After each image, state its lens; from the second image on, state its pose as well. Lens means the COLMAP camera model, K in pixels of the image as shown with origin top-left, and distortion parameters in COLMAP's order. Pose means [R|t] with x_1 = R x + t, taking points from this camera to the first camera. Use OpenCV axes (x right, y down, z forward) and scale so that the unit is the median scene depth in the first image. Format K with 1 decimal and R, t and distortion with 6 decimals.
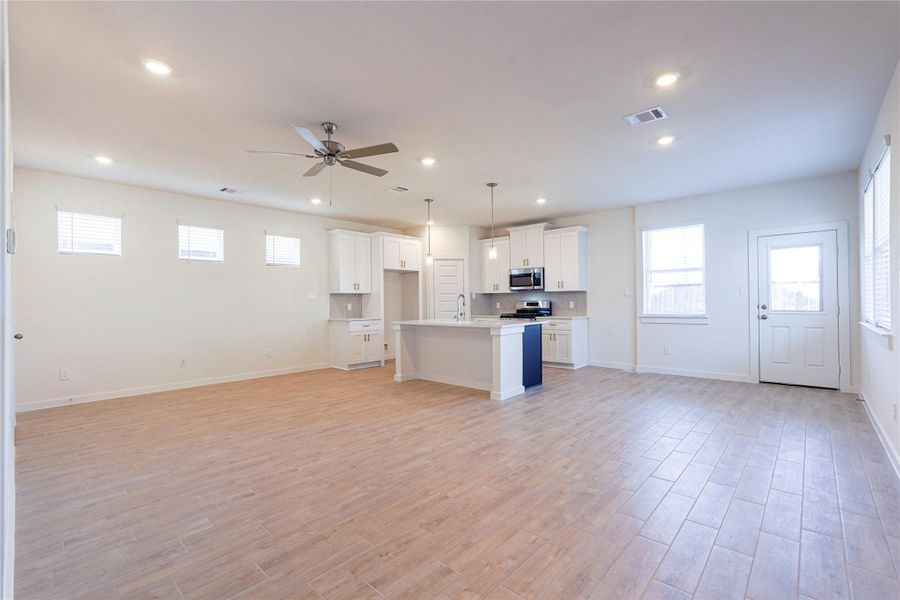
lens RADIAL K [[400.5, 0, 458.7], [0, 400.5, 300.0], [0, 0, 1]] dist [-0.010880, 0.000508]
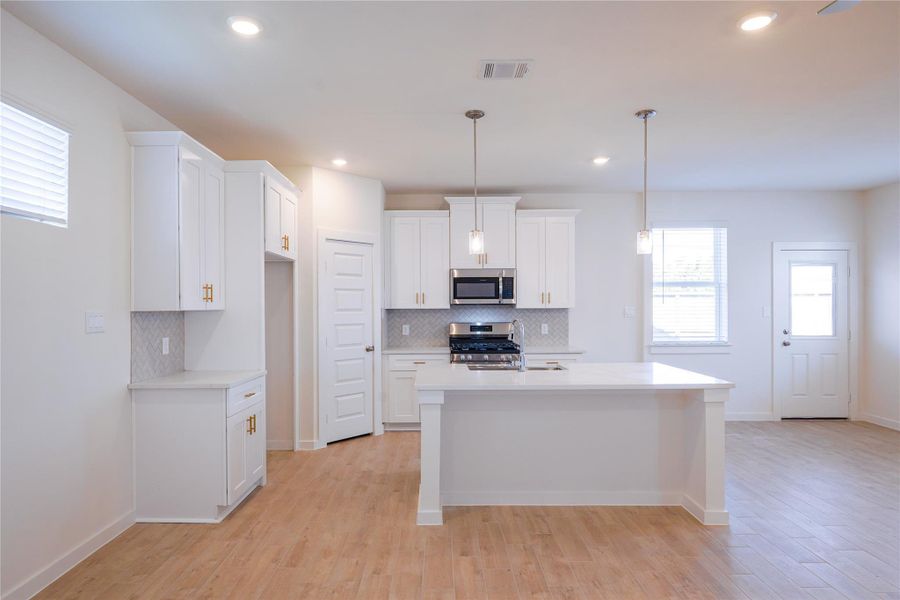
lens RADIAL K [[530.9, 0, 433.4], [0, 530.9, 305.9], [0, 0, 1]] dist [-0.002775, 0.001052]
pose [[0.752853, 0.008240, 0.658137, -0.470571], [-0.008054, 0.999962, -0.003306, -0.023734], [-0.658139, -0.002812, 0.752891, 0.526541]]
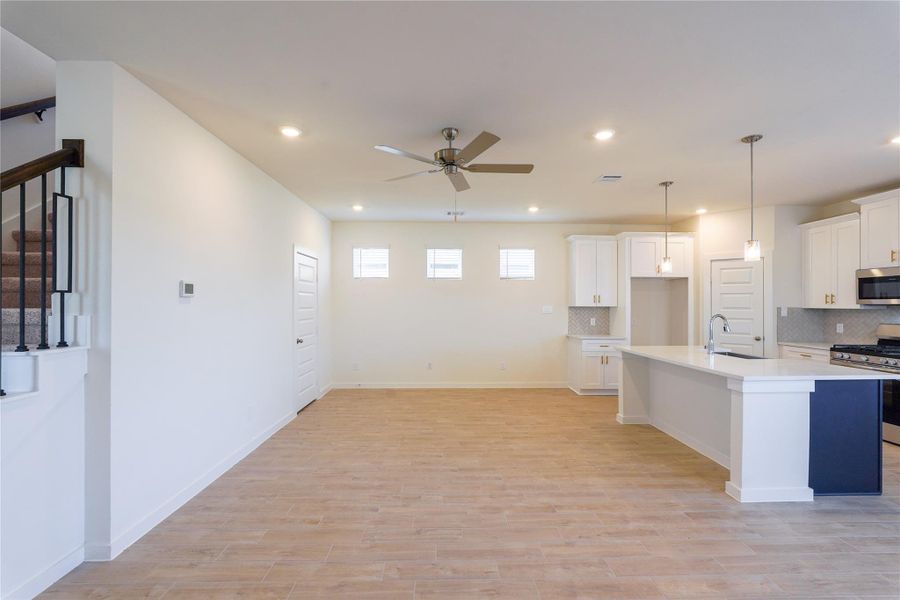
lens RADIAL K [[396.0, 0, 450.4], [0, 396.0, 305.9], [0, 0, 1]] dist [-0.017823, 0.007732]
pose [[0.681725, 0.016932, -0.731413, 0.167618], [-0.007340, 0.999840, 0.016305, -0.033349], [0.731572, -0.005747, 0.681740, 0.209664]]
